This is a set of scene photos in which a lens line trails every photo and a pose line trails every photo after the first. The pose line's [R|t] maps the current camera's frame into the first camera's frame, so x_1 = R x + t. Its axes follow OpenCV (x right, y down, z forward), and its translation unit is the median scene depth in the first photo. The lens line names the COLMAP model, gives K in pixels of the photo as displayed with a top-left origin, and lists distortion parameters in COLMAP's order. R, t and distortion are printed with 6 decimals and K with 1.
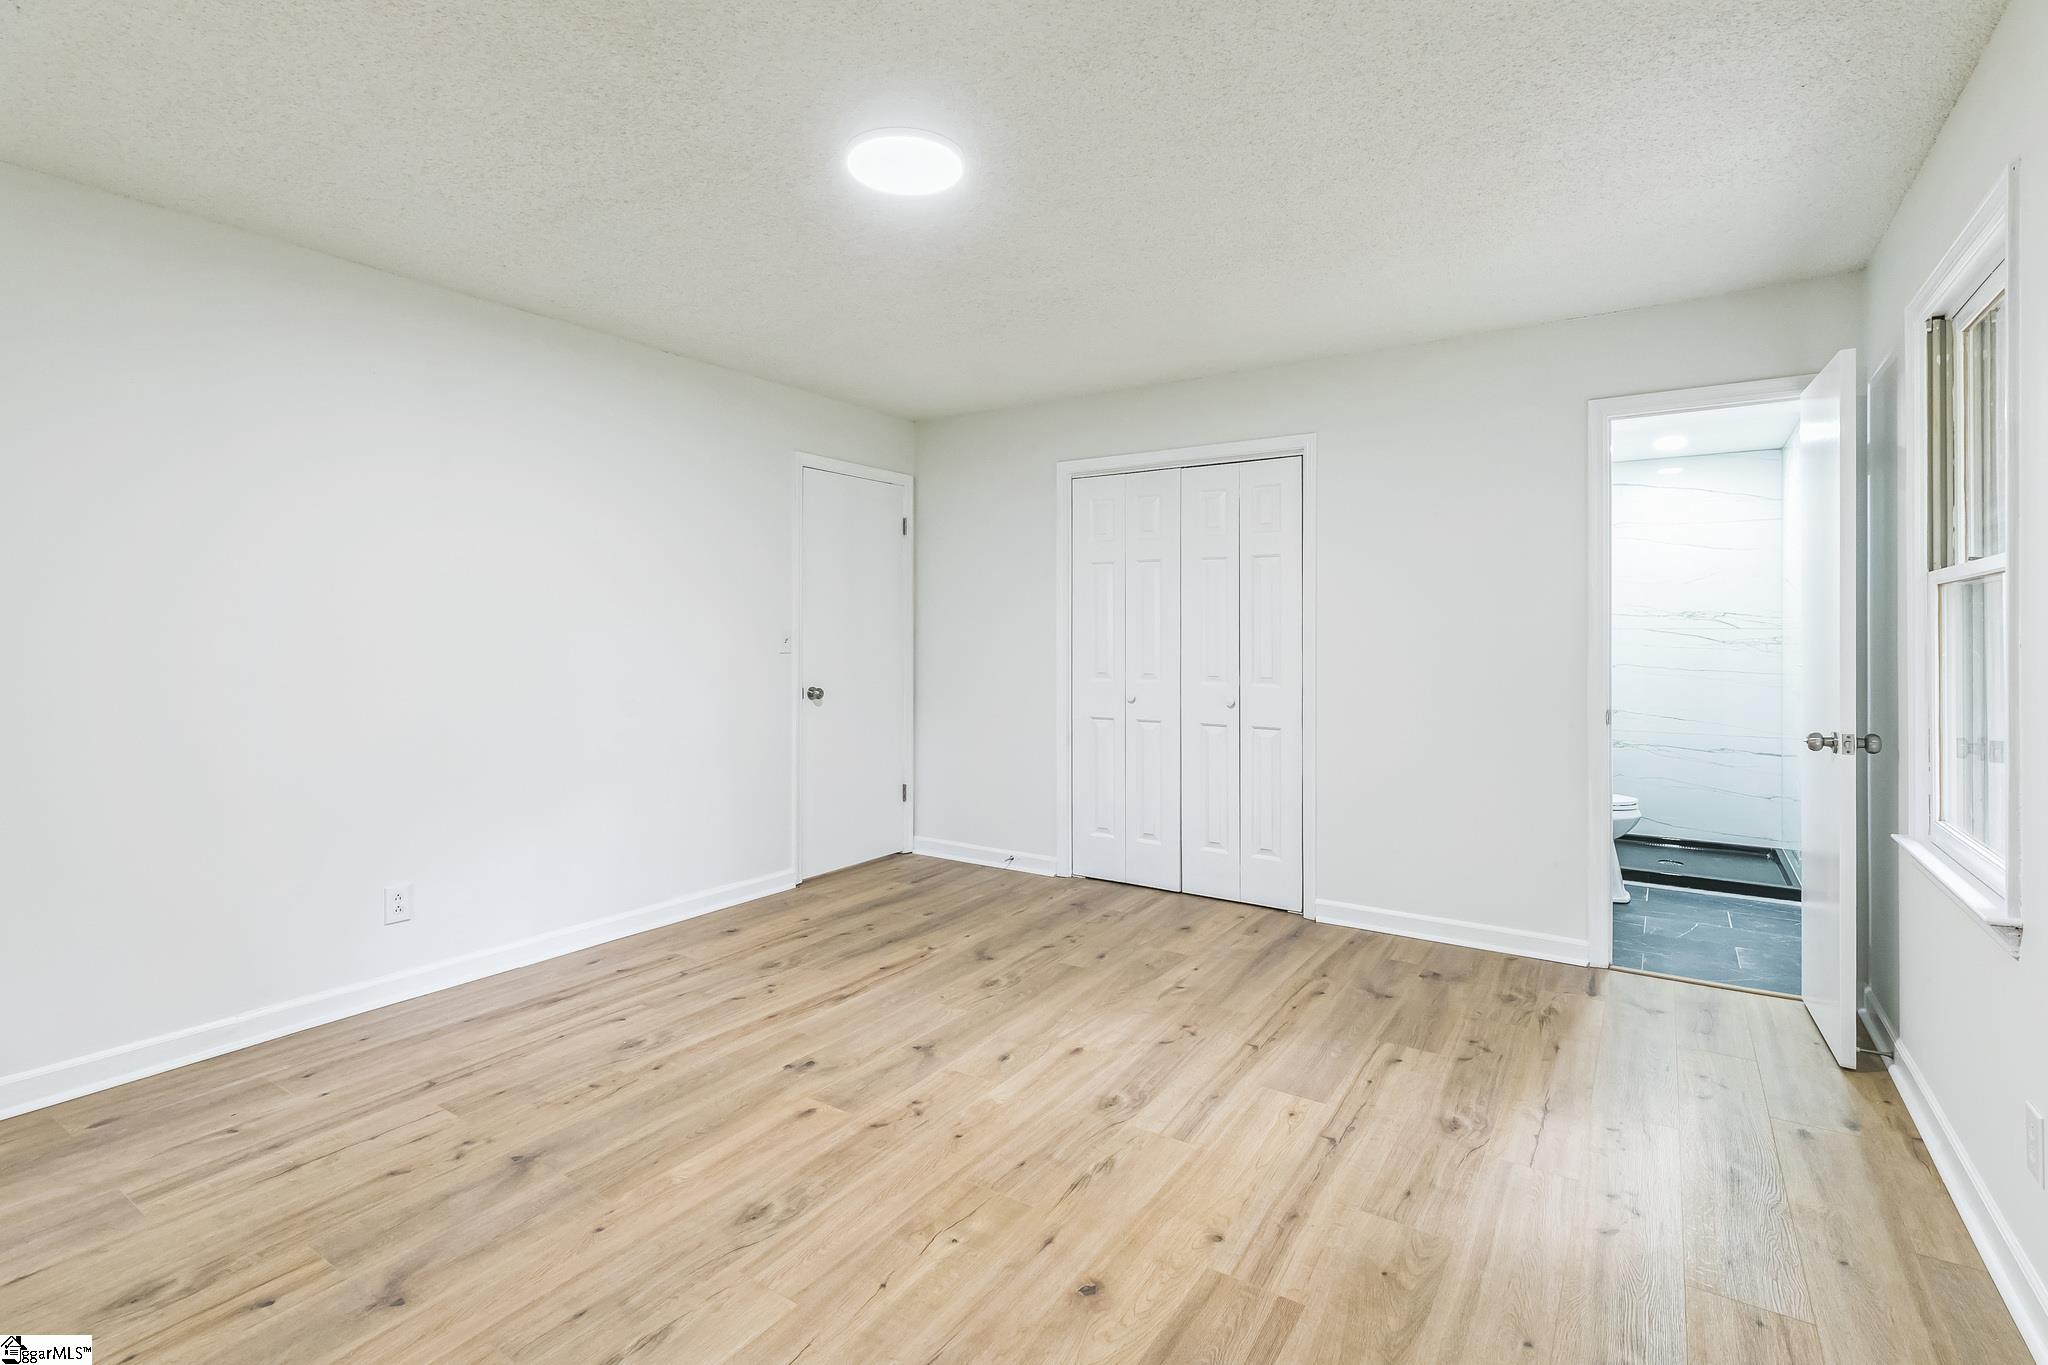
lens RADIAL K [[967.9, 0, 1019.7], [0, 967.9, 626.1], [0, 0, 1]] dist [0.004483, -0.000279]
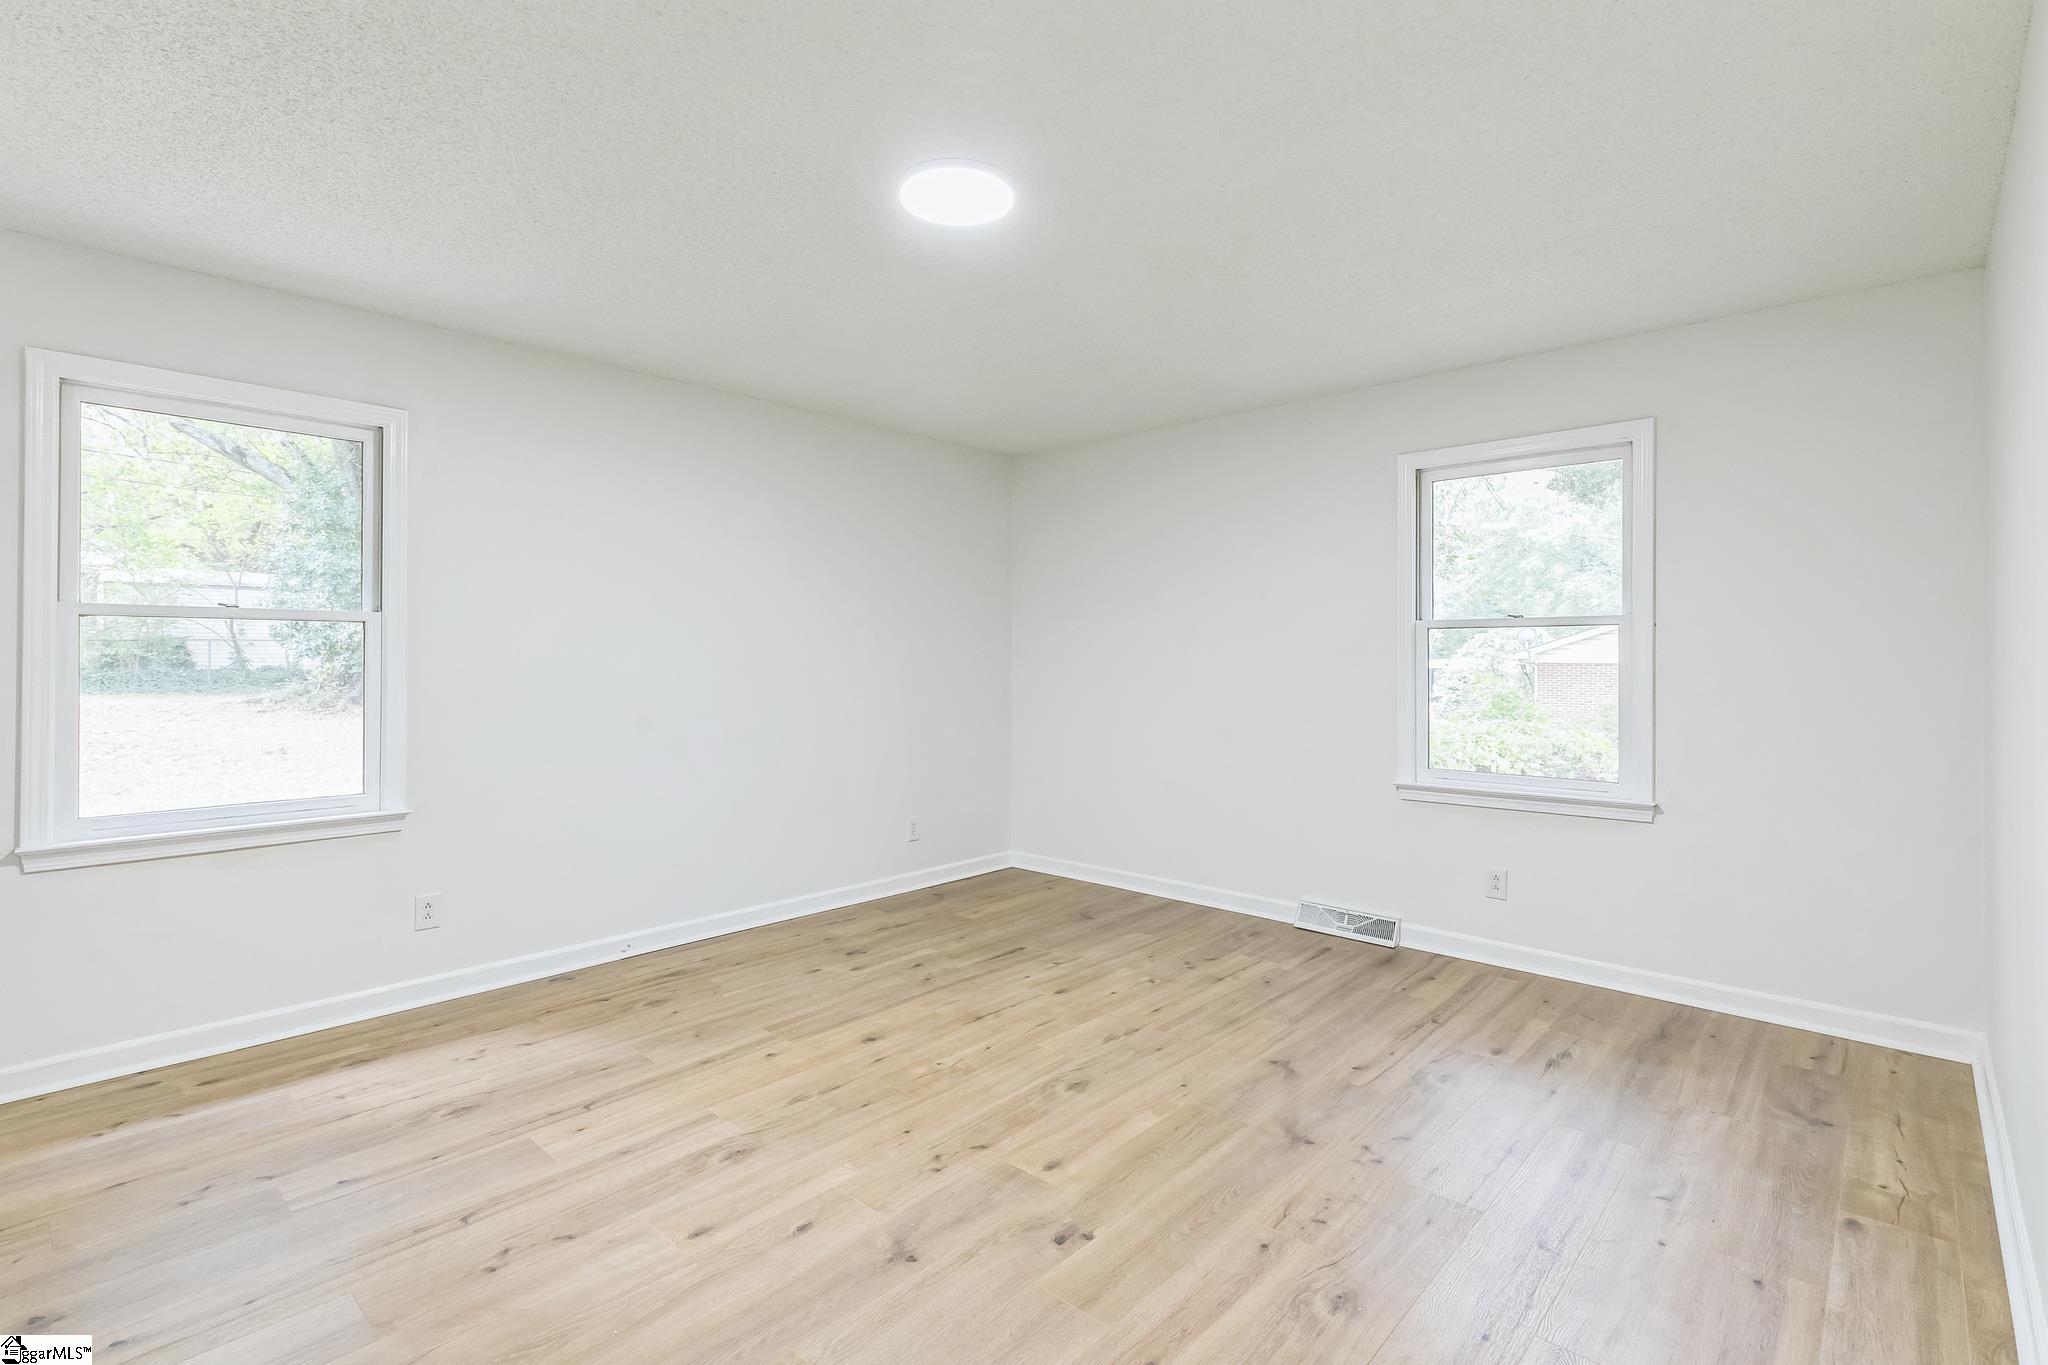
lens RADIAL K [[957.1, 0, 1025.0], [0, 957.1, 648.5], [0, 0, 1]] dist [0.004790, -0.000730]
pose [[-0.987918, -0.000691, 0.154973, -0.264056], [-0.004018, 0.999768, -0.021158, 0.013524], [-0.154923, -0.021525, -0.987692, 1.515186]]
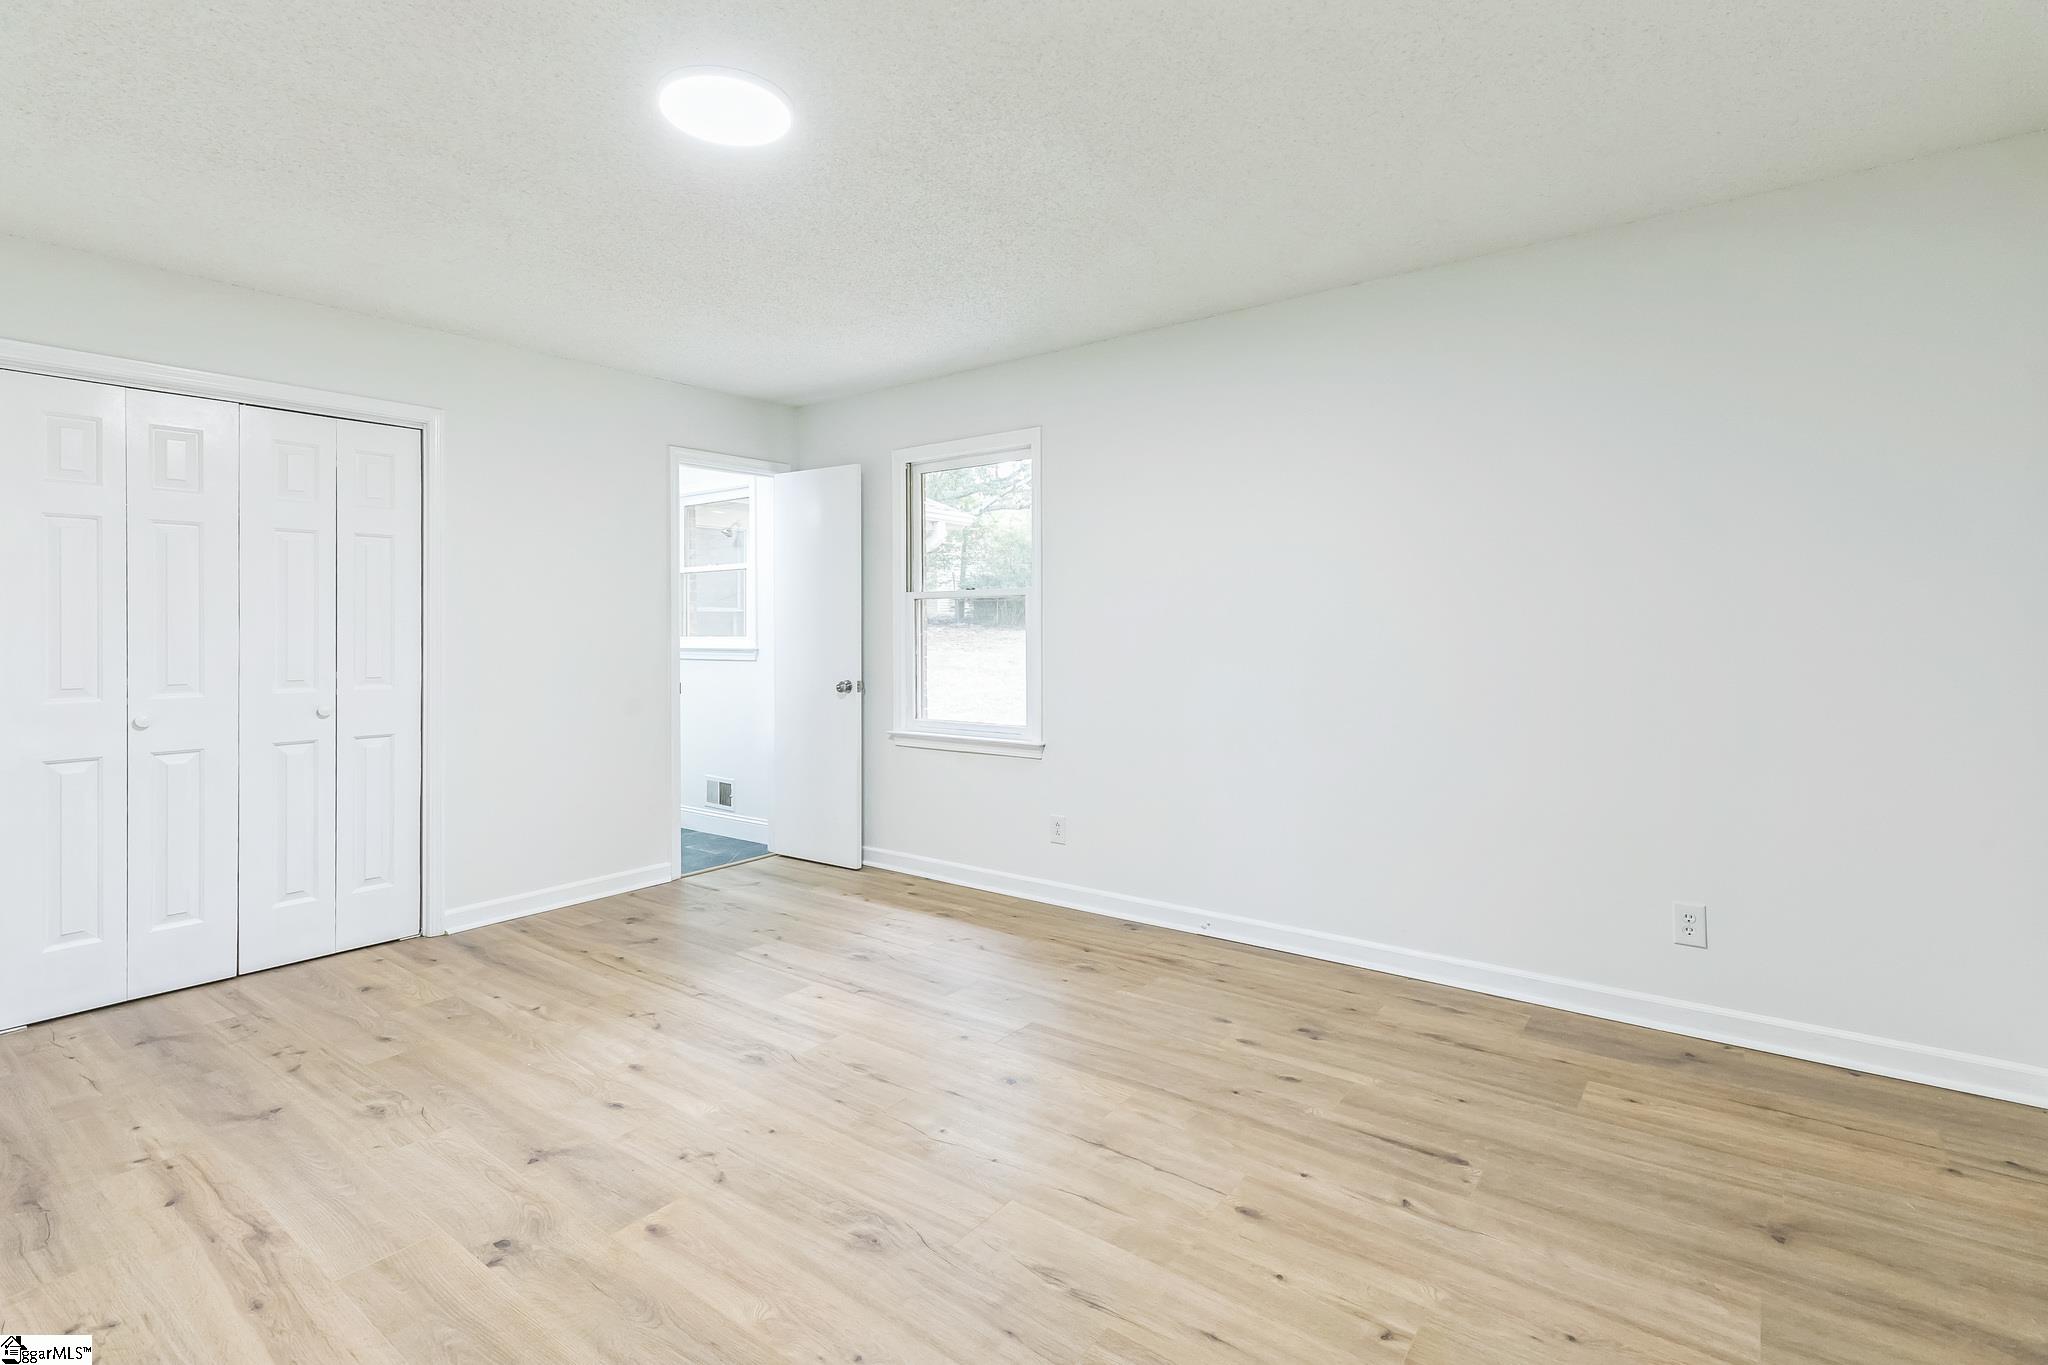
lens RADIAL K [[967.9, 0, 1019.7], [0, 967.9, 626.1], [0, 0, 1]] dist [0.004483, -0.000279]
pose [[0.065566, -0.002330, 0.997845, -0.772628], [-0.003124, 0.999992, 0.002540, 0.004725], [-0.997843, -0.003284, 0.065558, 0.510664]]
